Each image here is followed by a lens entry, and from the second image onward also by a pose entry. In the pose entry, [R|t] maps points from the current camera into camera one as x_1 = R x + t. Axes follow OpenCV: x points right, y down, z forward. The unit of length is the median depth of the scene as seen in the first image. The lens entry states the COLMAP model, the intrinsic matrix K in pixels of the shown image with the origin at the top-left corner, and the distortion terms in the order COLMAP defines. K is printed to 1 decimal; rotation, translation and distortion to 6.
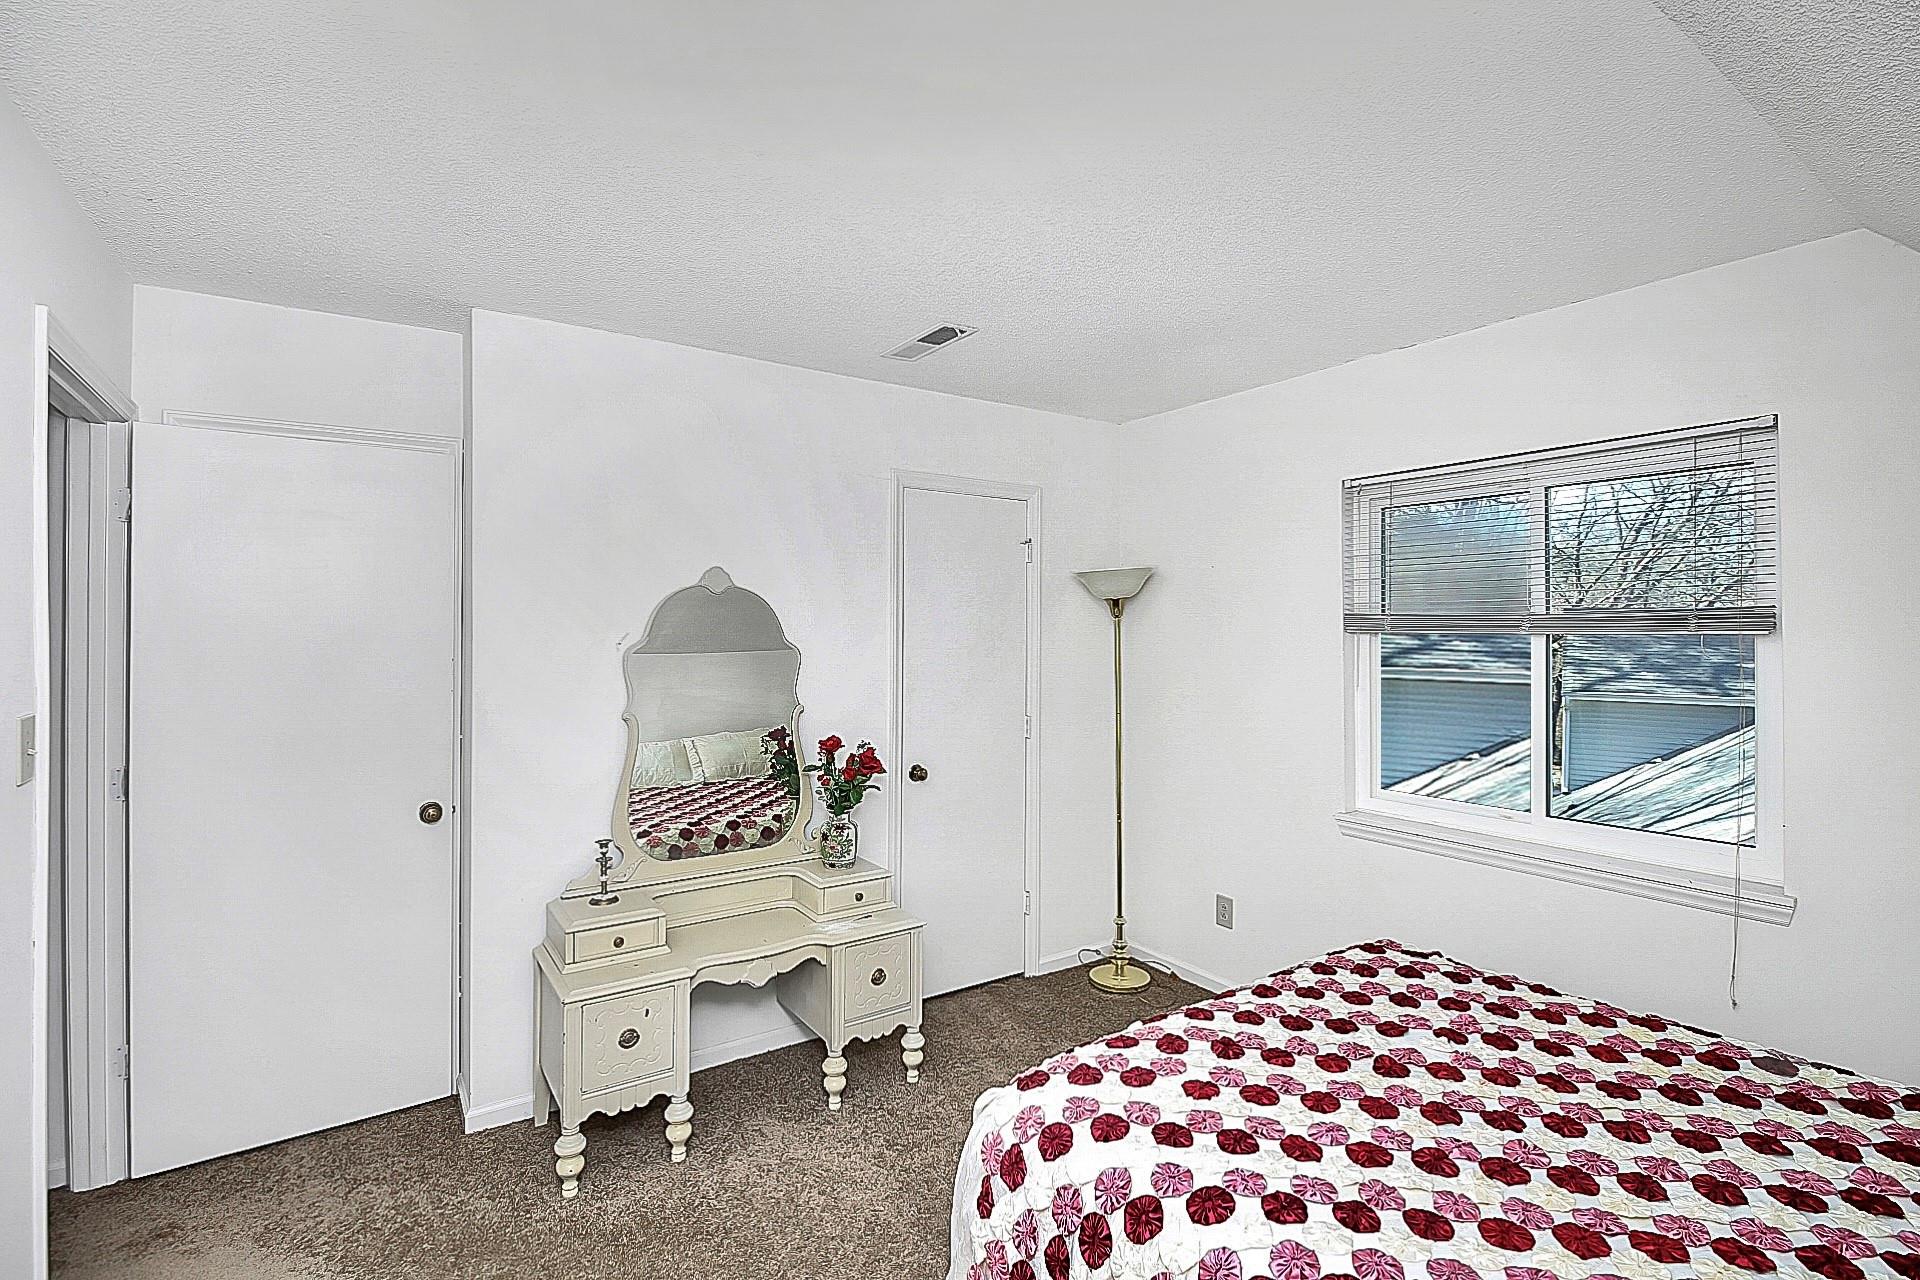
lens RADIAL K [[916.7, 0, 963.1], [0, 916.7, 629.3], [0, 0, 1]] dist [0.006464, -0.006947]
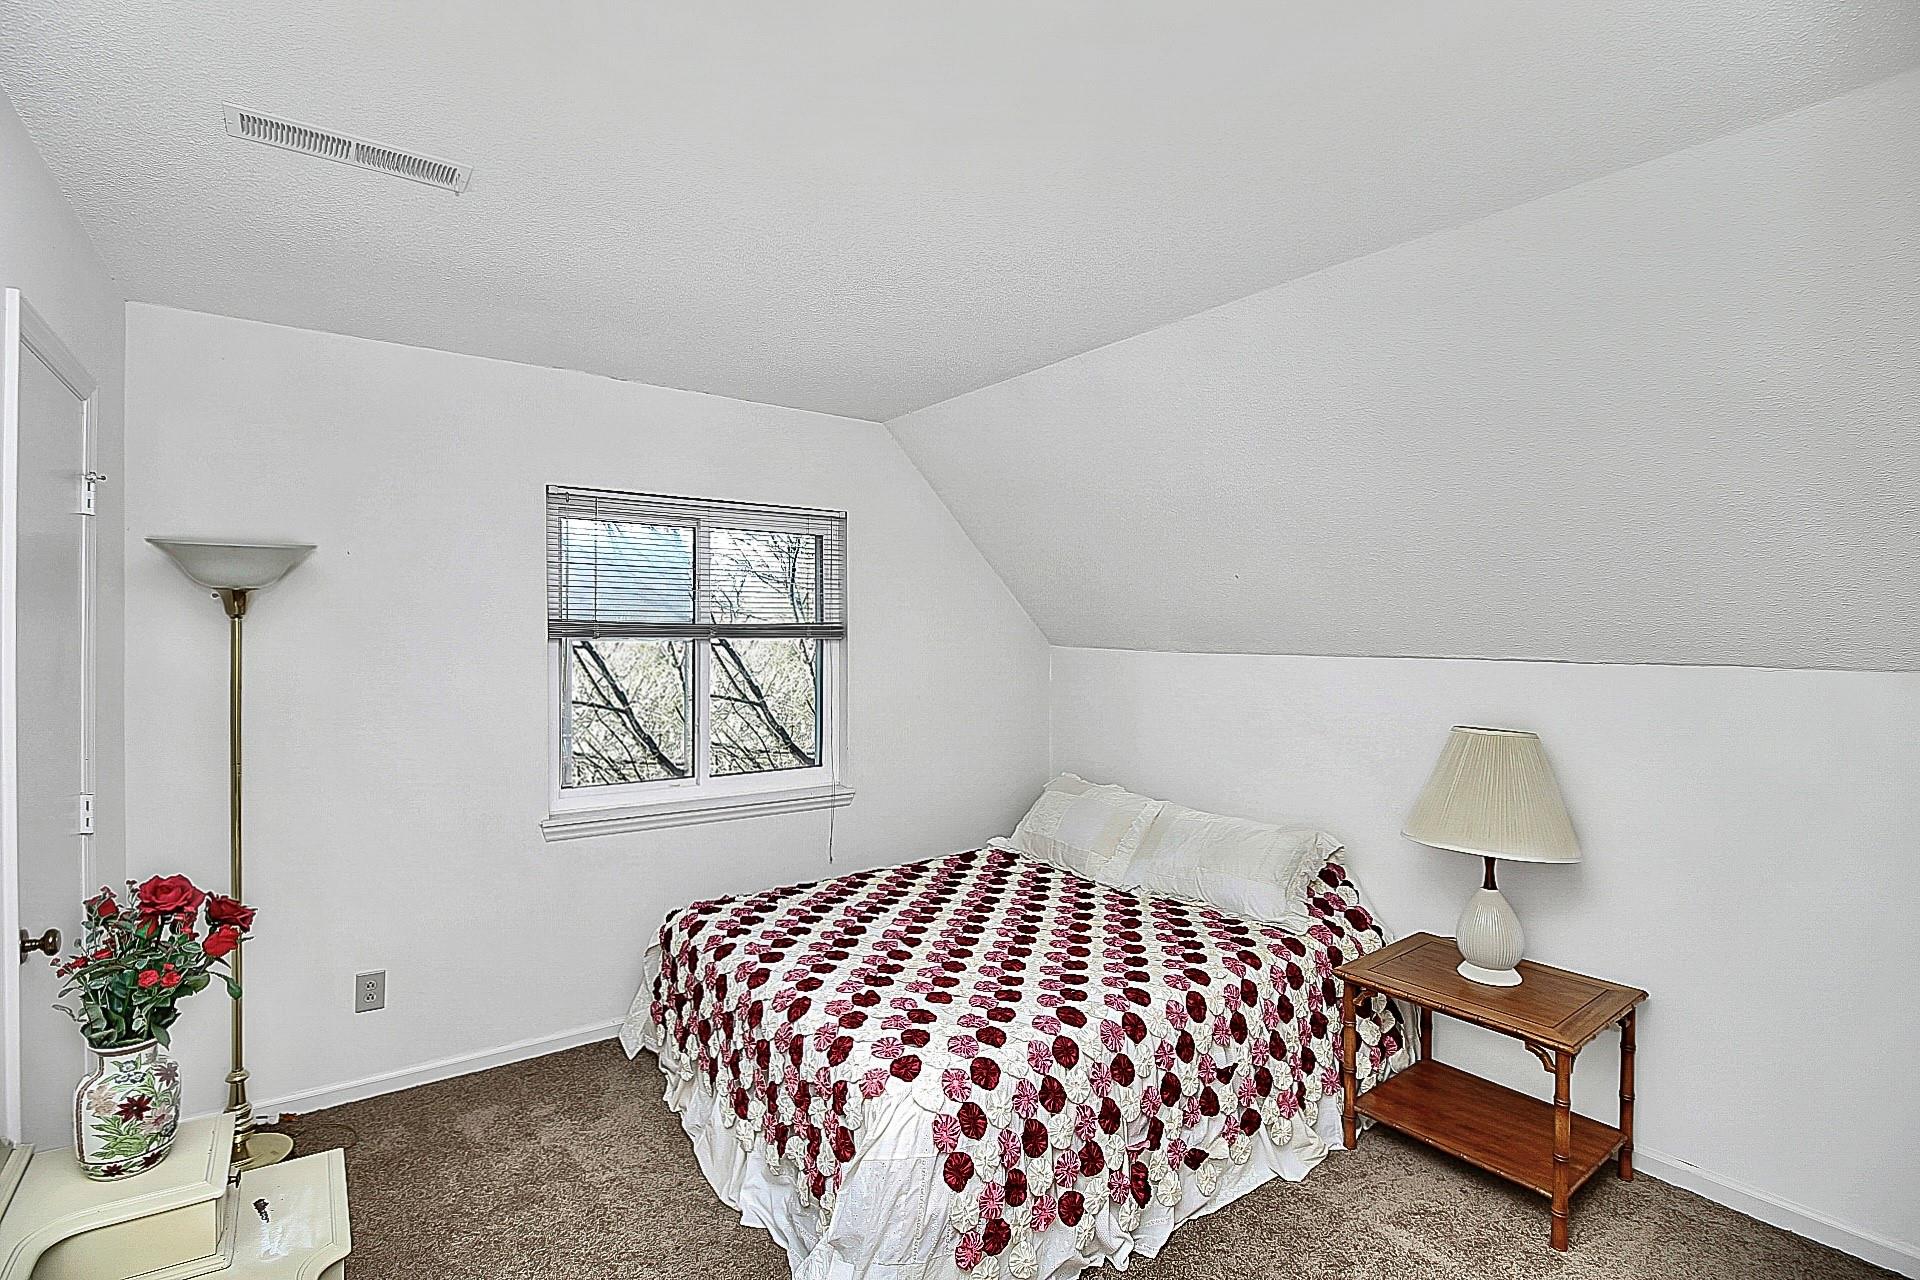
lens RADIAL K [[916.7, 0, 961.3], [0, 916.7, 632.5], [0, 0, 1]] dist [0.006464, -0.006947]
pose [[-0.036647, -0.003168, 0.999323, -0.917177], [-0.005119, 0.999982, 0.002983, -0.012016], [-0.999315, -0.005006, -0.036663, 0.912667]]
